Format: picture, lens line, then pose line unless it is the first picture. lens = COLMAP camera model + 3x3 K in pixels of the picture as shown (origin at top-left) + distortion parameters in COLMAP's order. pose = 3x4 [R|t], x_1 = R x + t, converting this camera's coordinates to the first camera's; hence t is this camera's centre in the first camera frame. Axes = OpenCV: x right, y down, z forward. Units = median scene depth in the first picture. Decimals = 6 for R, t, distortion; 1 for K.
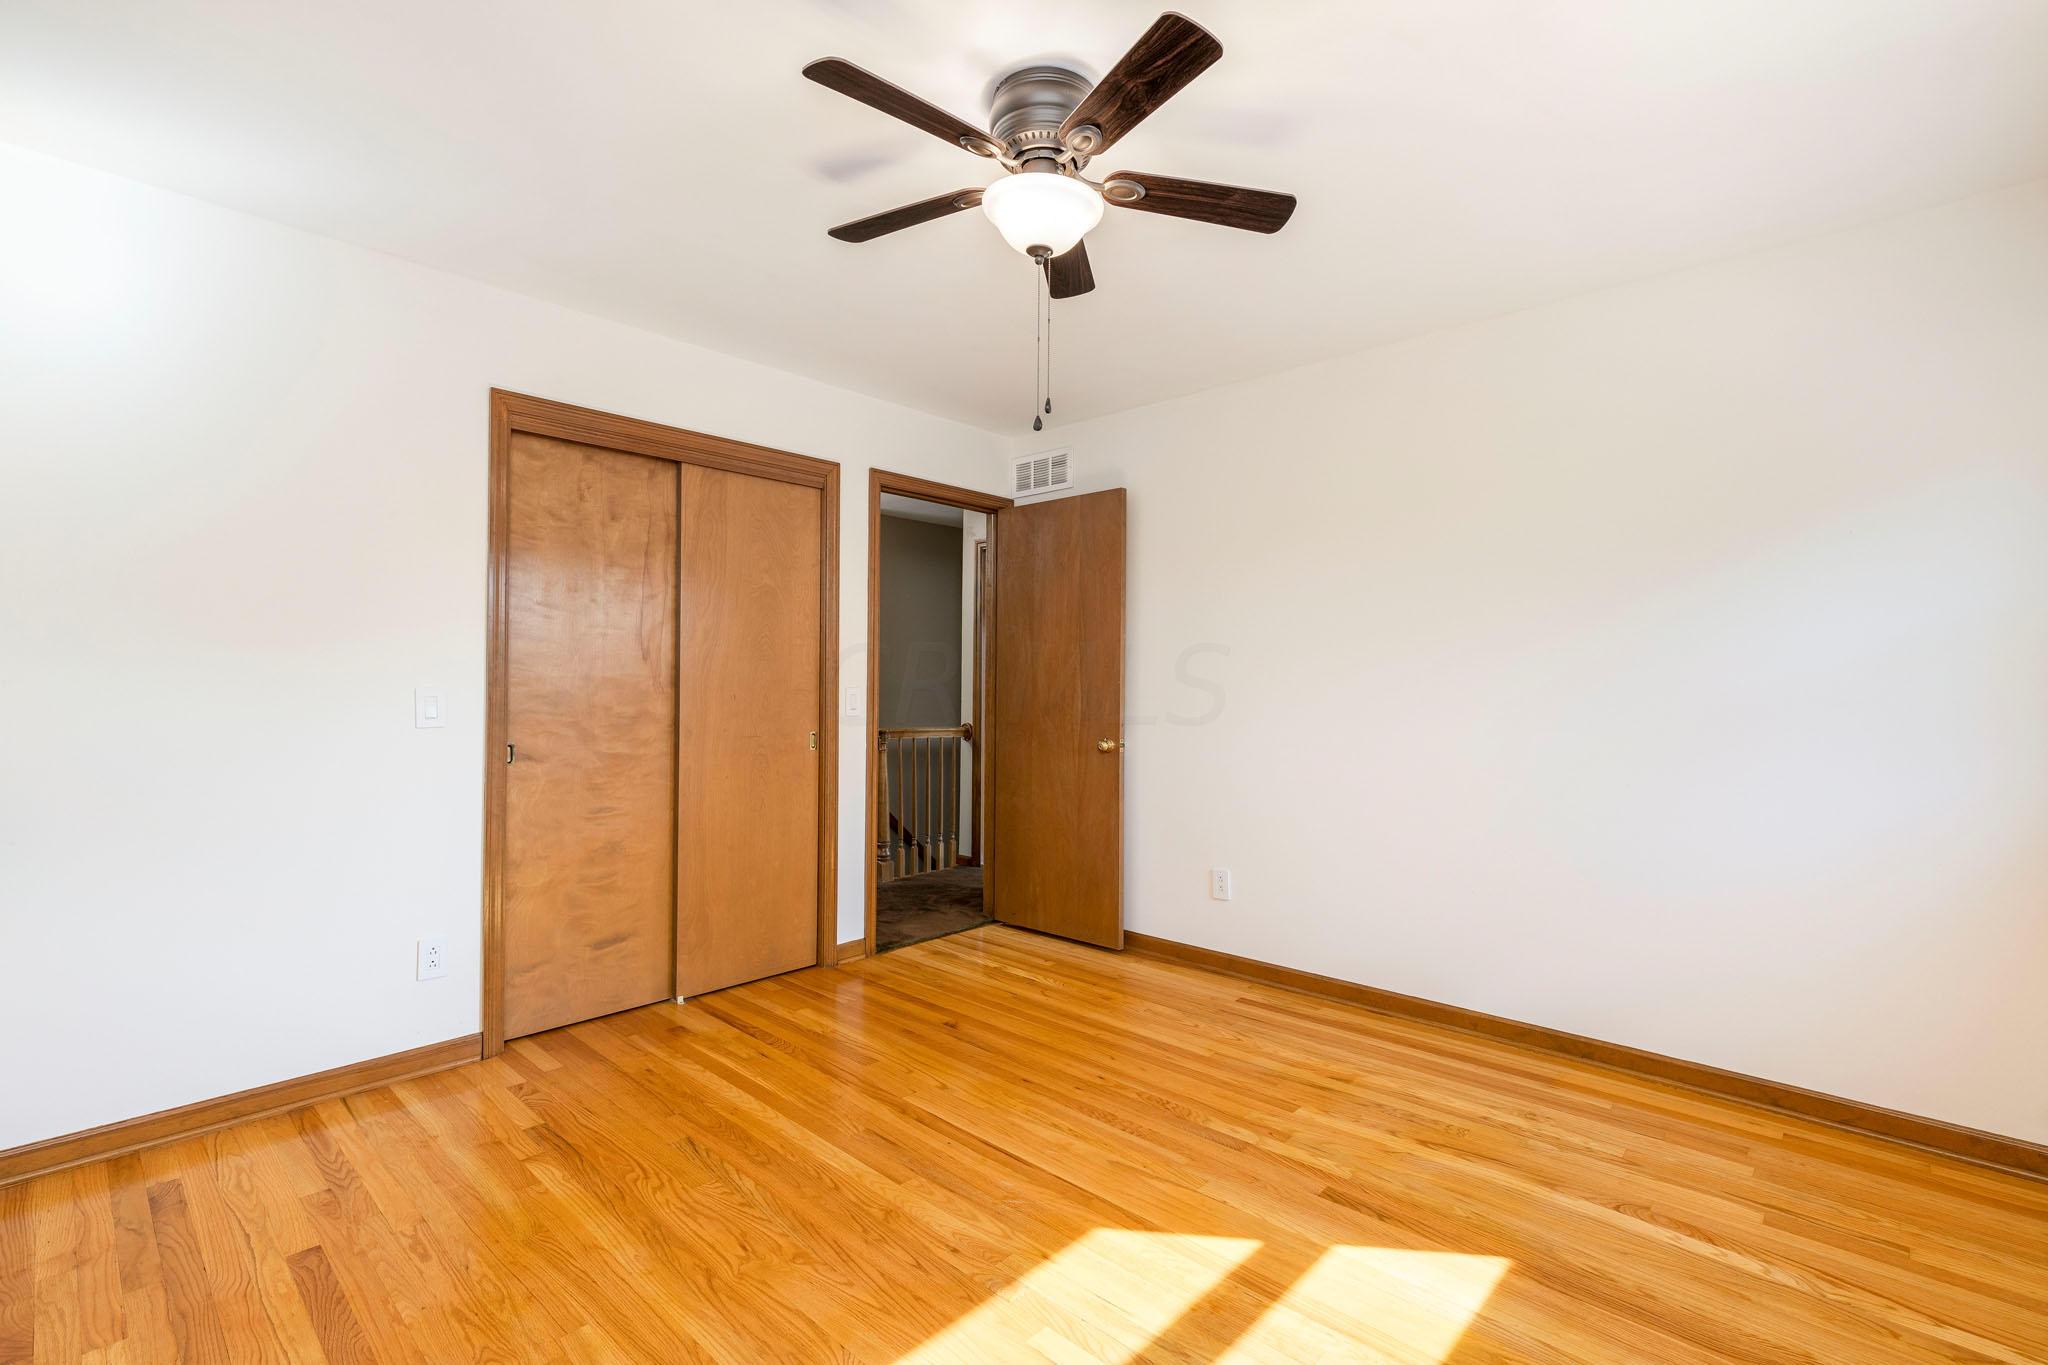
lens RADIAL K [[919.6, 0, 1024.0], [0, 919.6, 683.9], [0, 0, 1]] dist [0.004273, -0.000053]
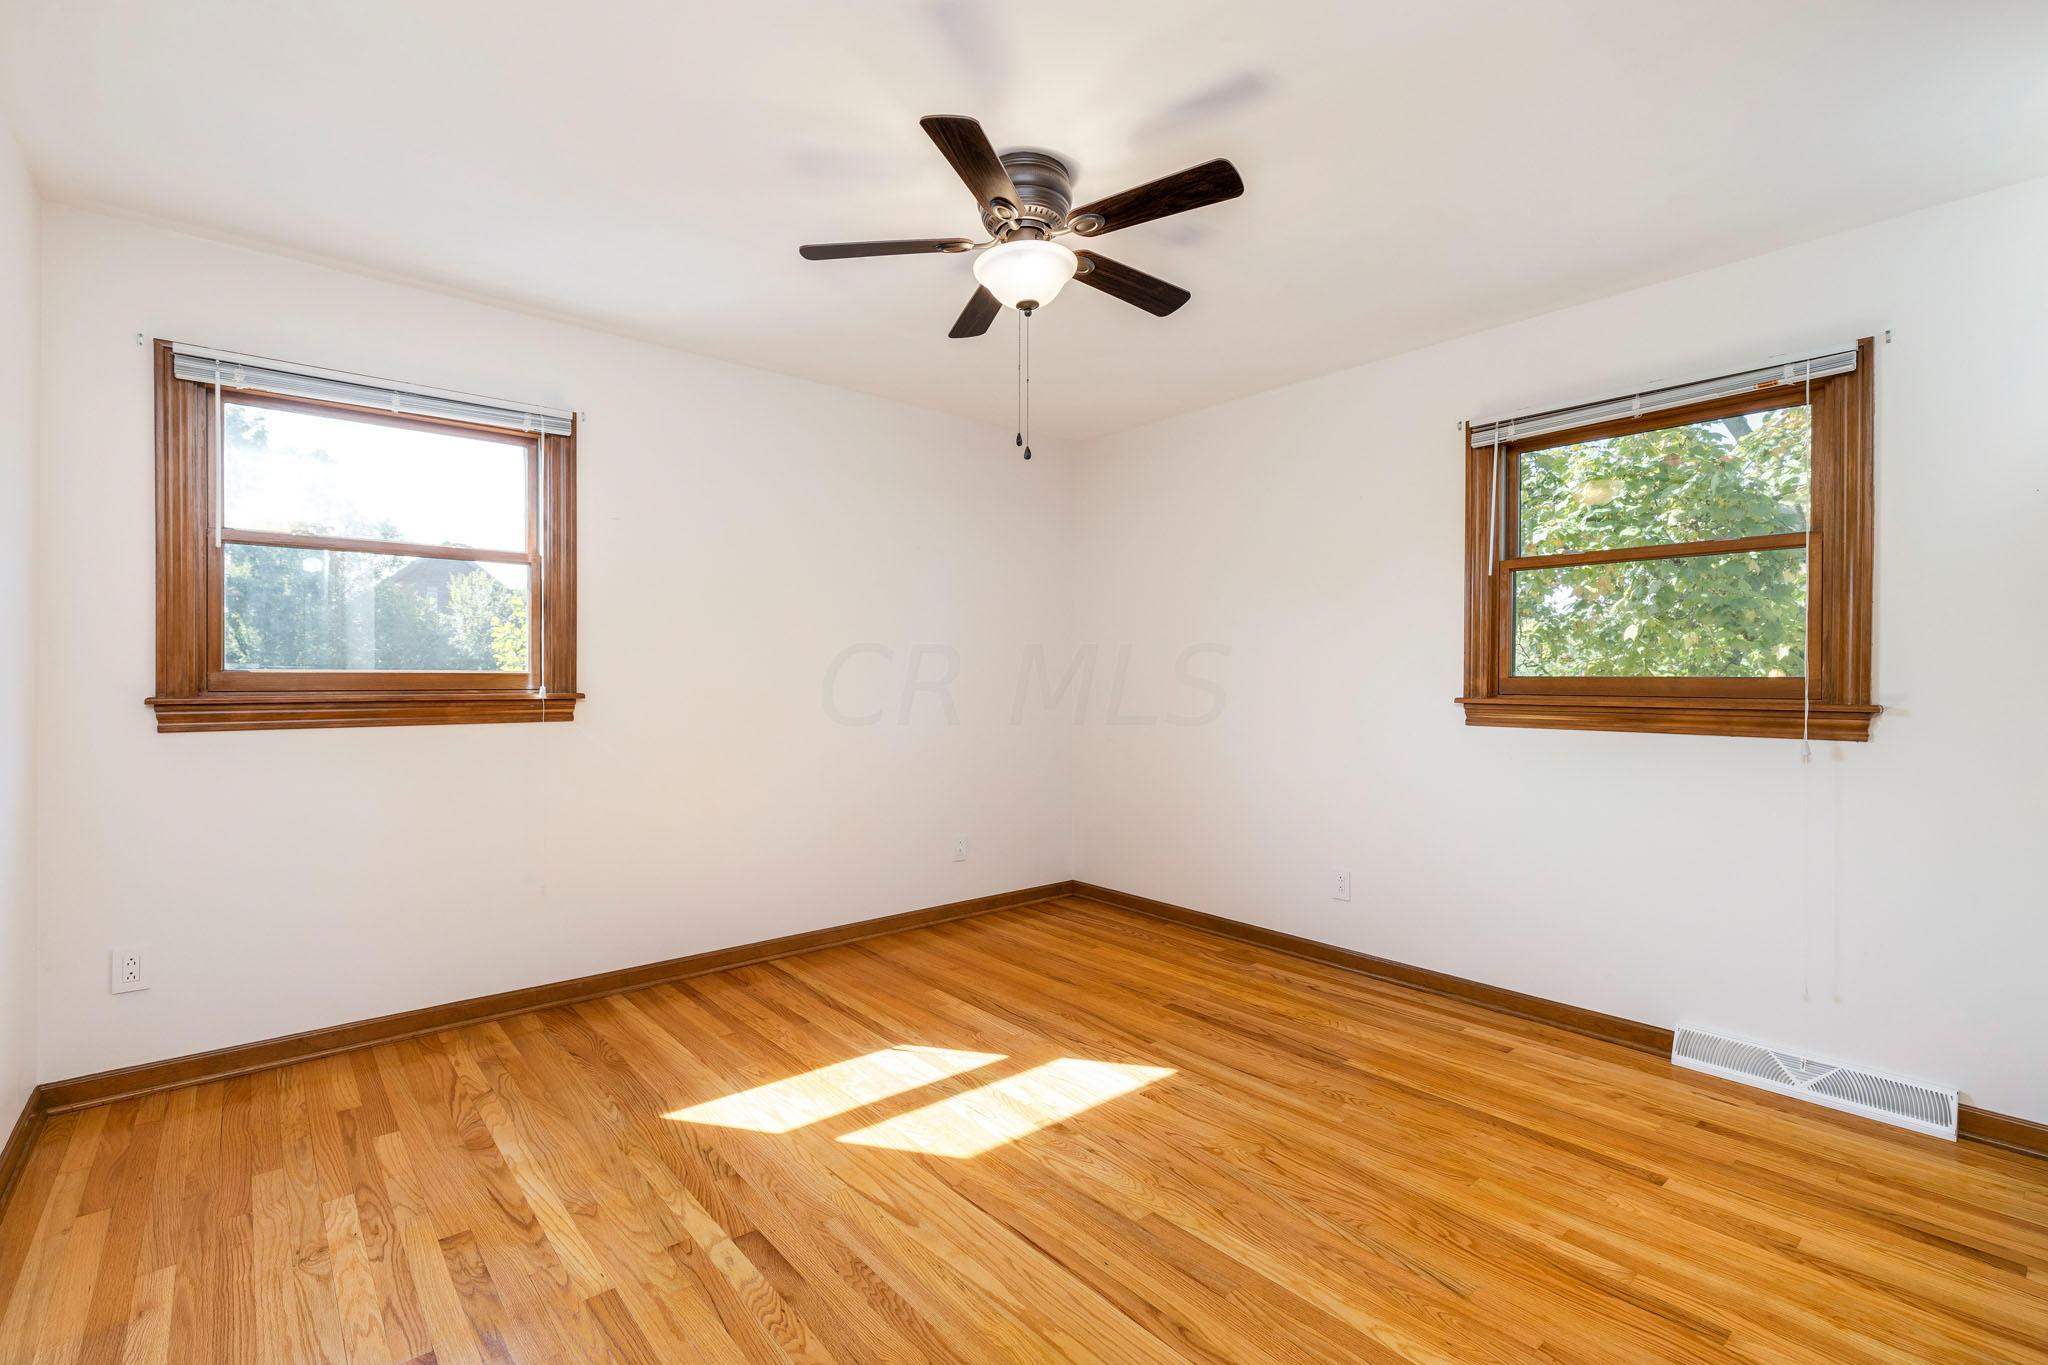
lens RADIAL K [[919.6, 0, 1024.0], [0, 919.6, 681.9], [0, 0, 1]] dist [0.004273, -0.000053]
pose [[-0.993776, -0.011722, 0.110780, -0.102743], [-0.011283, 0.999926, 0.004594, 0.003547], [-0.110826, 0.003315, -0.993834, 1.970045]]
